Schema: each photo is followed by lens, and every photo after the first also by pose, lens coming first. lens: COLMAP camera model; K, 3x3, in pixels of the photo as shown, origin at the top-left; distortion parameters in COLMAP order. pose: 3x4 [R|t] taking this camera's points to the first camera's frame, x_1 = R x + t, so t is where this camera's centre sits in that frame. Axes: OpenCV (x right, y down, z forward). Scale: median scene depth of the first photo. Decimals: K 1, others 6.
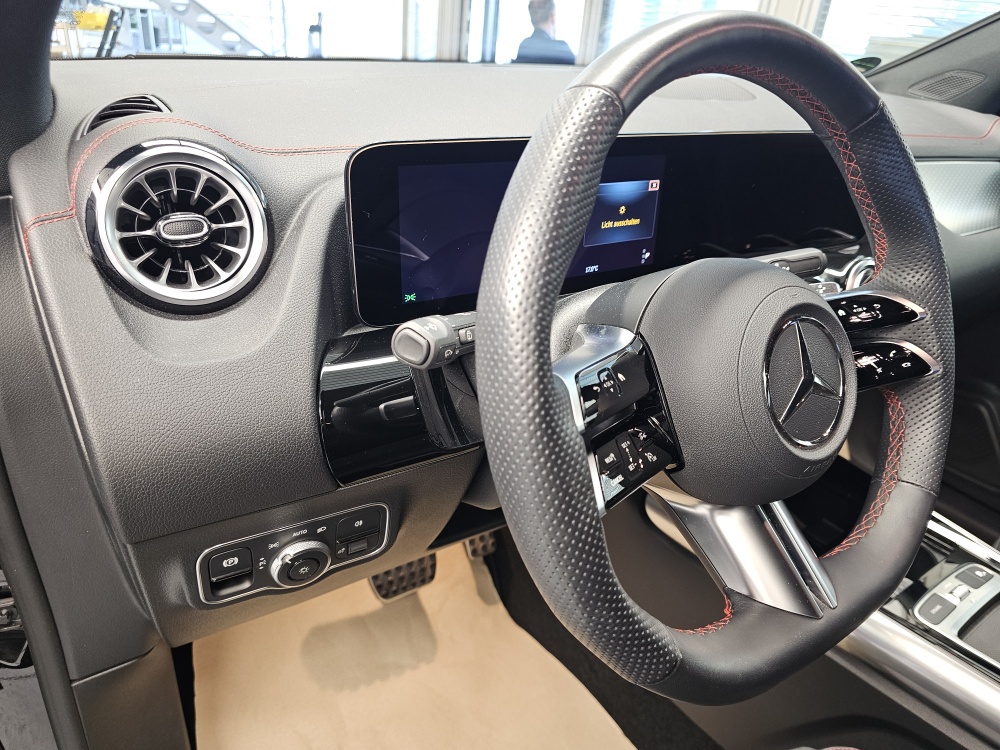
lens RADIAL K [[692.2, 0, 500.0], [0, 692.2, 375.0], [0, 0, 1]] dist [0.003128, -0.004695]
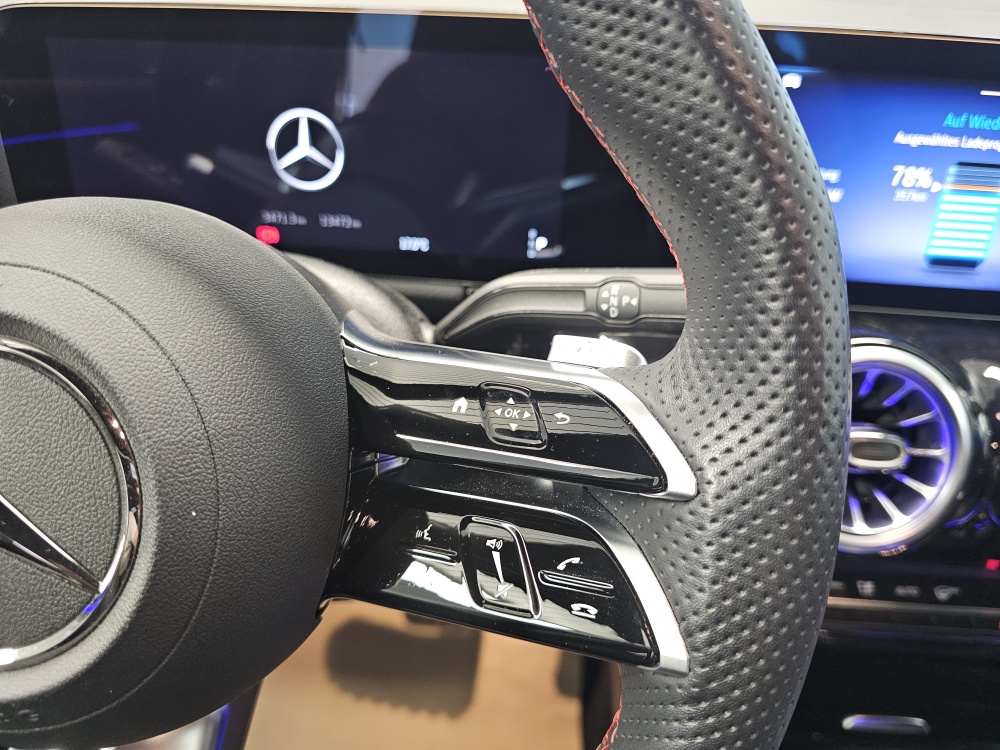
lens RADIAL K [[714.8, 0, 511.0], [0, 714.8, 390.0], [0, 0, 1]] dist [0.002620, -0.001659]
pose [[0.790861, 0.270890, -0.548778, 0.739520], [-0.263019, 0.960113, 0.094891, -0.145466], [0.552594, 0.069294, 0.830565, 0.698554]]
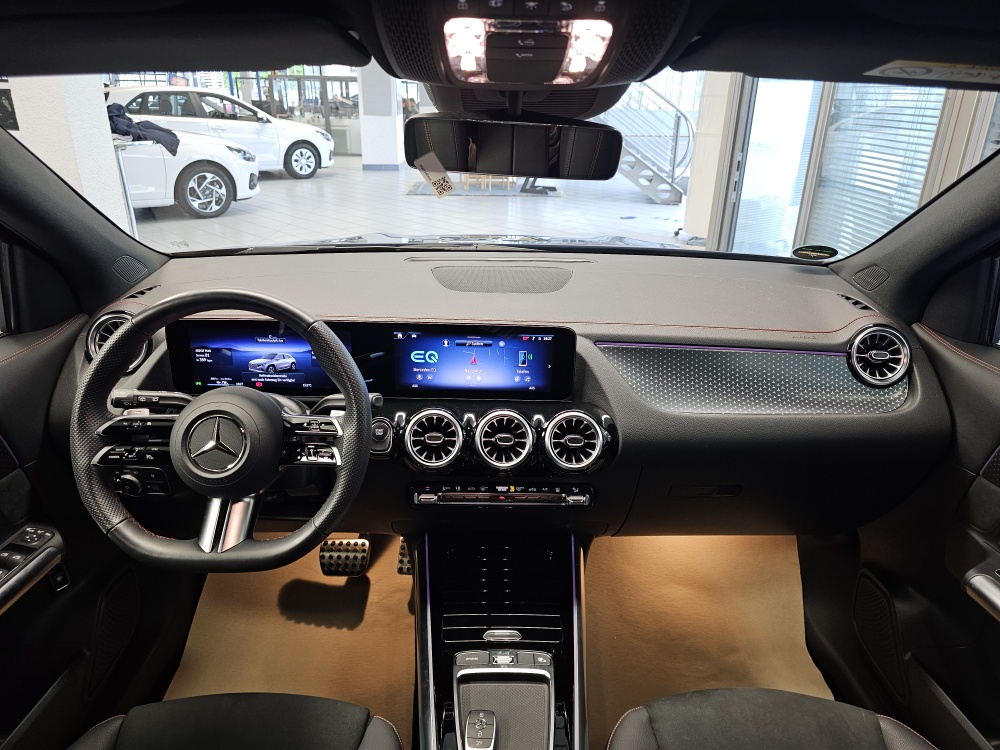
lens RADIAL K [[668.7, 0, 500.0], [0, 668.7, 375.0], [0, 0, 1]] dist [0.000764, -0.003066]
pose [[0.839848, 0.146661, -0.522633, 1.956578], [-0.211493, 0.975134, -0.066218, -0.220890], [0.499926, 0.166146, 0.849982, -0.362524]]
